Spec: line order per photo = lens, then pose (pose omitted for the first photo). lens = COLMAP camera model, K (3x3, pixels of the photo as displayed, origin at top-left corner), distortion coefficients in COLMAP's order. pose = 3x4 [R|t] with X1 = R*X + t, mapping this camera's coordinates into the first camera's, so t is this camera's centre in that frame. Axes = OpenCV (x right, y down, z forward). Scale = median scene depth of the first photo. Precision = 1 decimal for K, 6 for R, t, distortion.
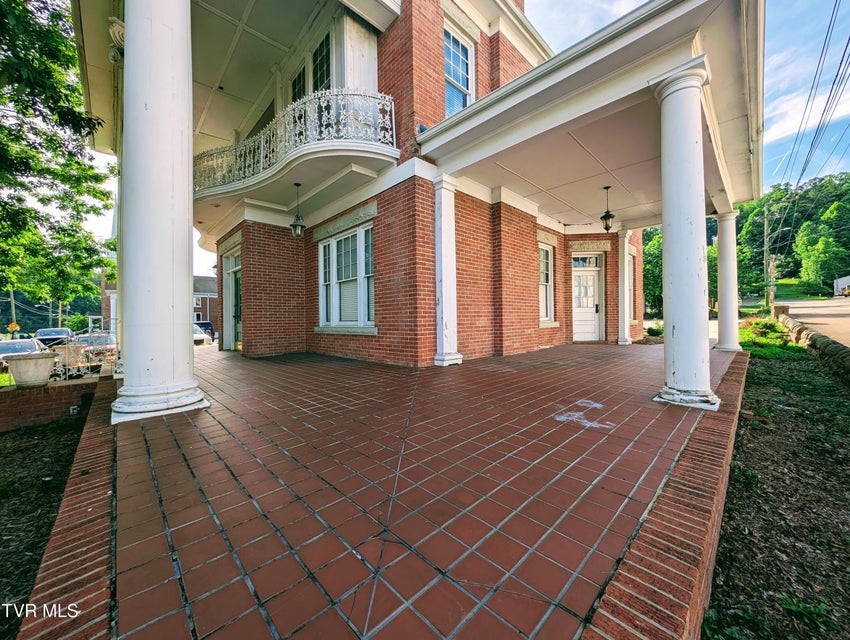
lens RADIAL K [[325.9, 0, 425.0], [0, 325.9, 320.0], [0, 0, 1]] dist [0.001202, -0.000125]
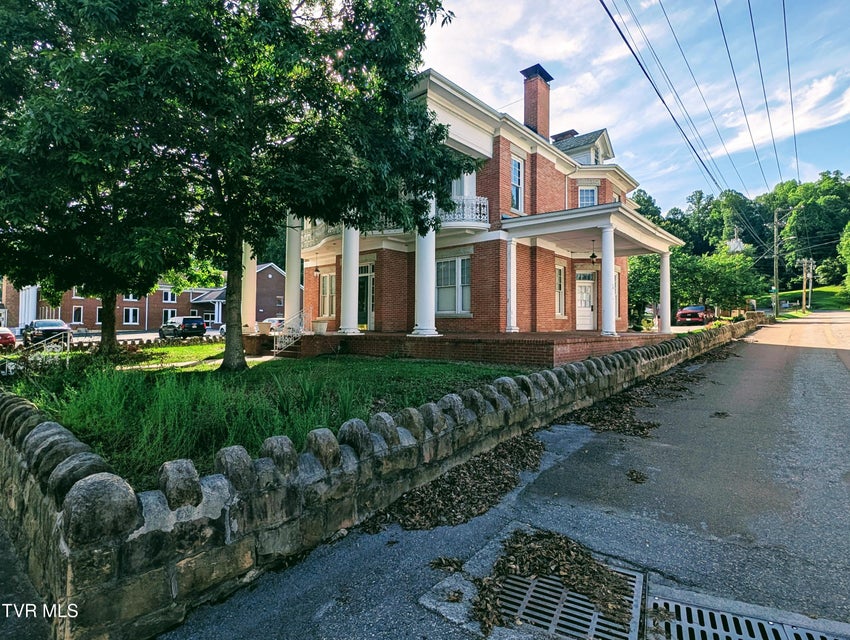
lens RADIAL K [[470.5, 0, 425.0], [0, 470.5, 320.0], [0, 0, 1]] dist [0.000471, 0.000007]
pose [[0.995765, 0.019291, 0.089885, -0.598779], [-0.017188, 0.999562, -0.024105, 0.118015], [-0.090310, 0.022458, 0.995660, -1.505374]]
